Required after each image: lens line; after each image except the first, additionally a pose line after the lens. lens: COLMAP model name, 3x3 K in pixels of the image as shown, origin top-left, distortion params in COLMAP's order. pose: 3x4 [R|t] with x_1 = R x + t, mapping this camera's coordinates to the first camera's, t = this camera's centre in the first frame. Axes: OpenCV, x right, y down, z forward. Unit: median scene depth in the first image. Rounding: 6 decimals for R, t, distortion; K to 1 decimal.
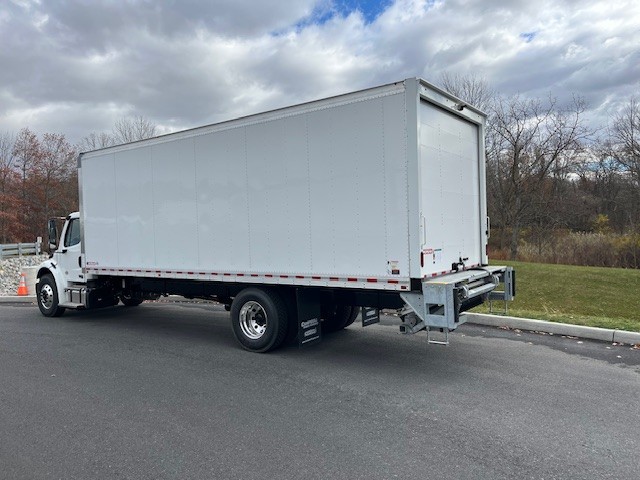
lens RADIAL K [[490.8, 0, 320.1], [0, 490.8, 212.2], [0, 0, 1]] dist [0.056322, -0.077045]
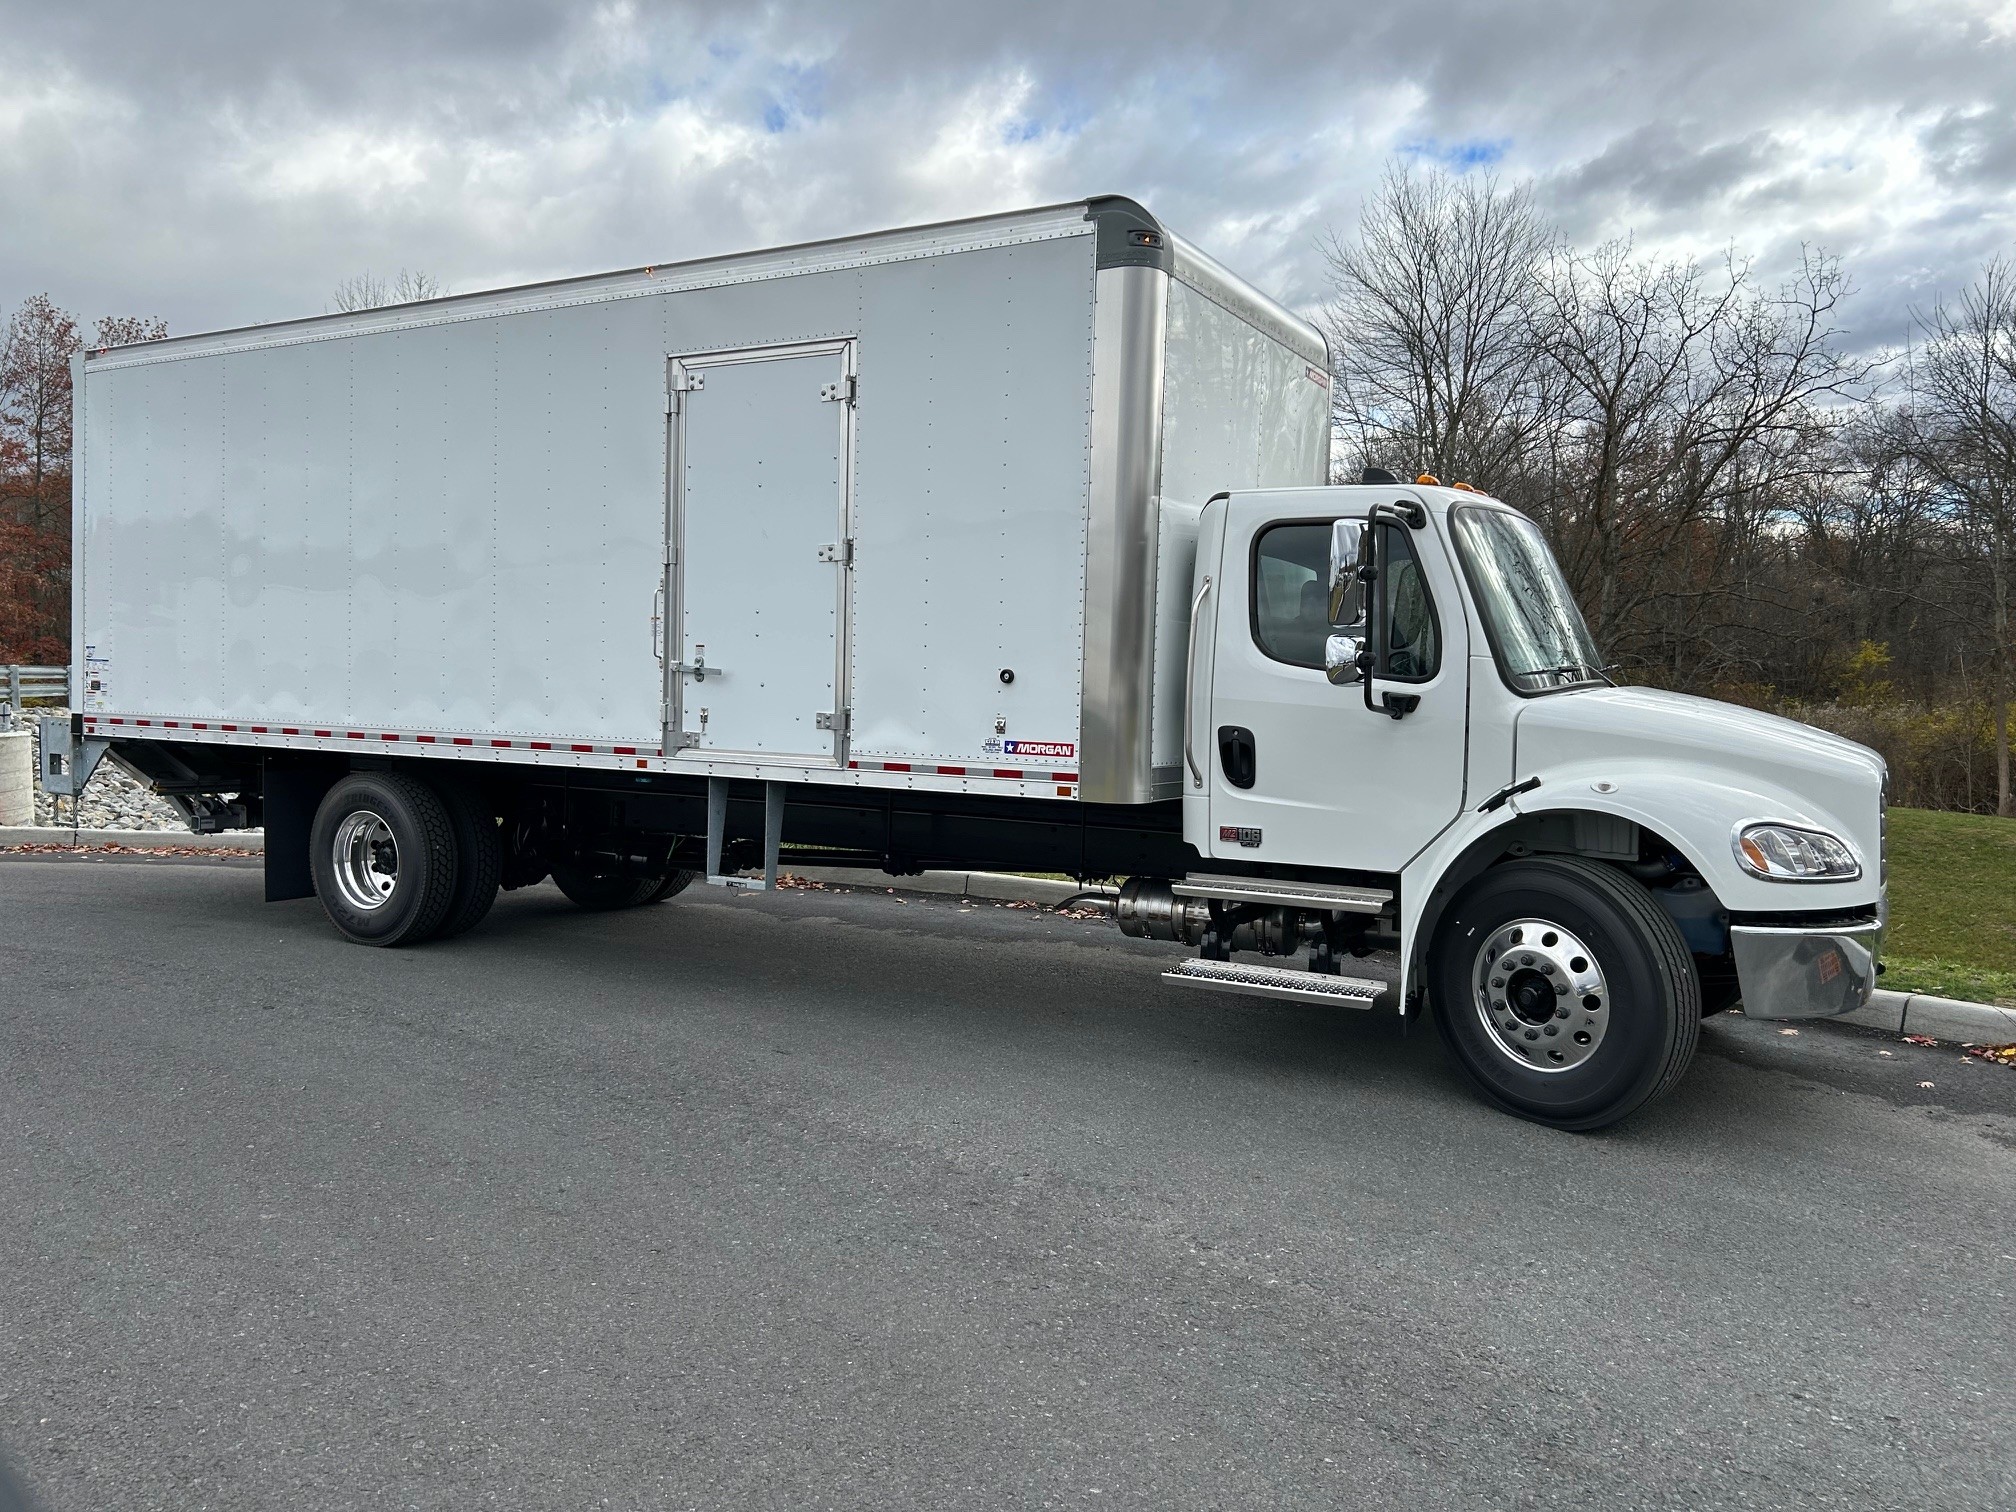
lens RADIAL K [[1535.2, 0, 1002.1], [0, 1535.2, 684.3], [0, 0, 1]] dist [0.038110, -0.042108]
pose [[0.999362, 0.034593, 0.008836, 0.038138], [-0.034971, 0.998280, 0.047056, 0.028122], [-0.007193, -0.047335, 0.998853, 0.089472]]
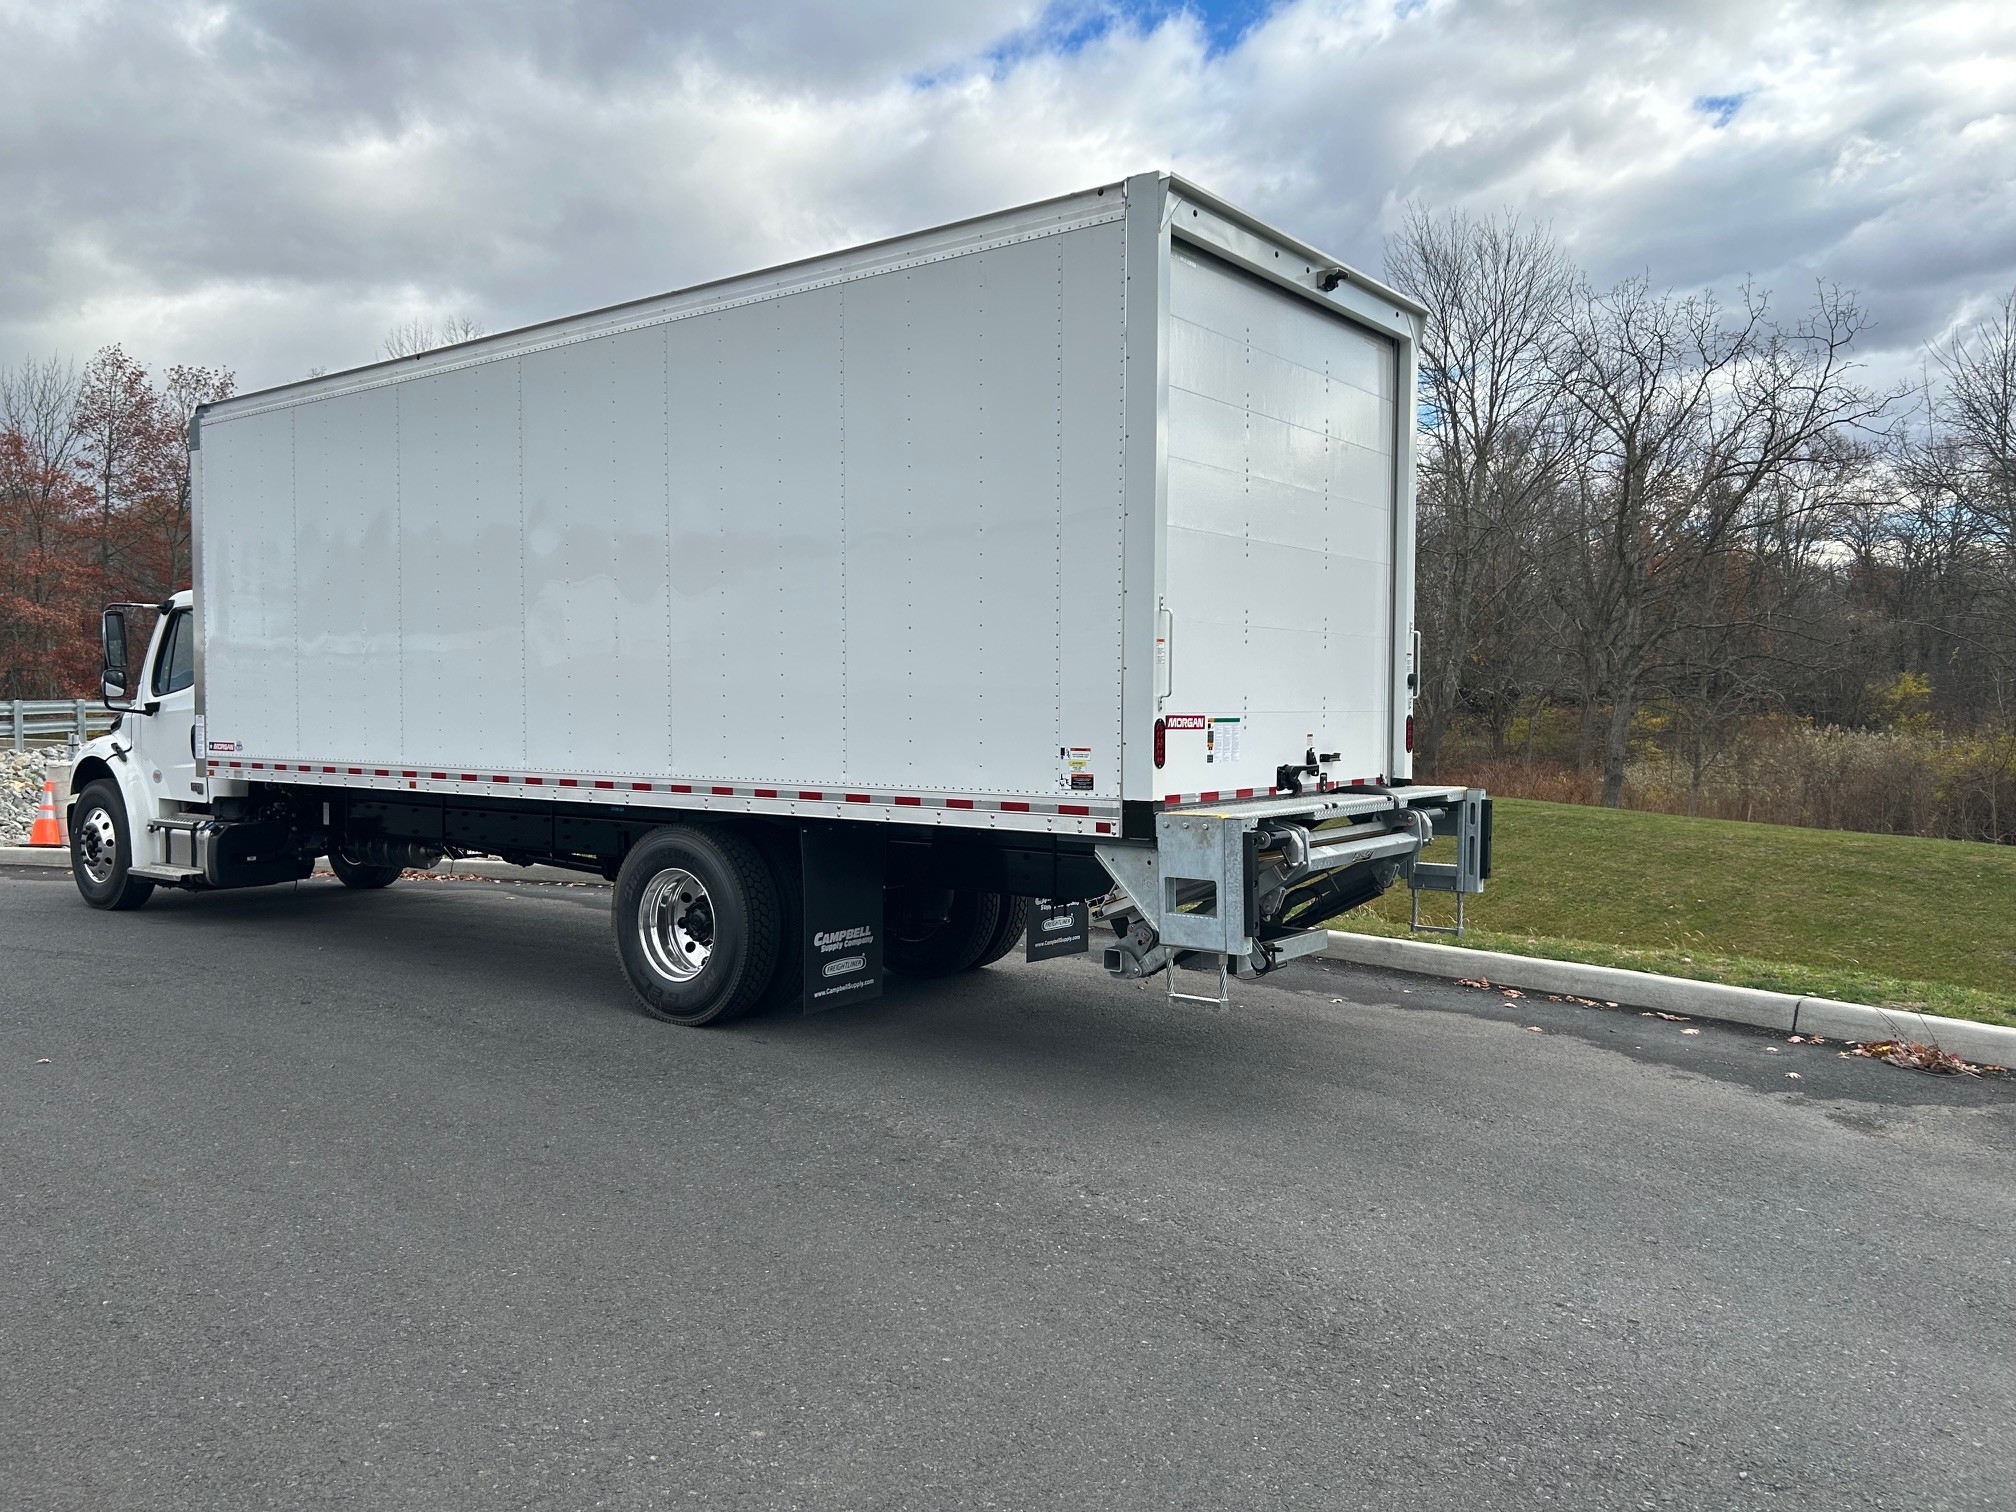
lens RADIAL K [[1535.2, 0, 1002.1], [0, 1535.2, 684.3], [0, 0, 1]] dist [0.038110, -0.042108]
pose [[0.999222, 0.032443, -0.022420, 0.094520], [-0.031850, 0.999146, 0.026326, 0.026055], [0.023255, -0.025591, 0.999402, -0.006447]]
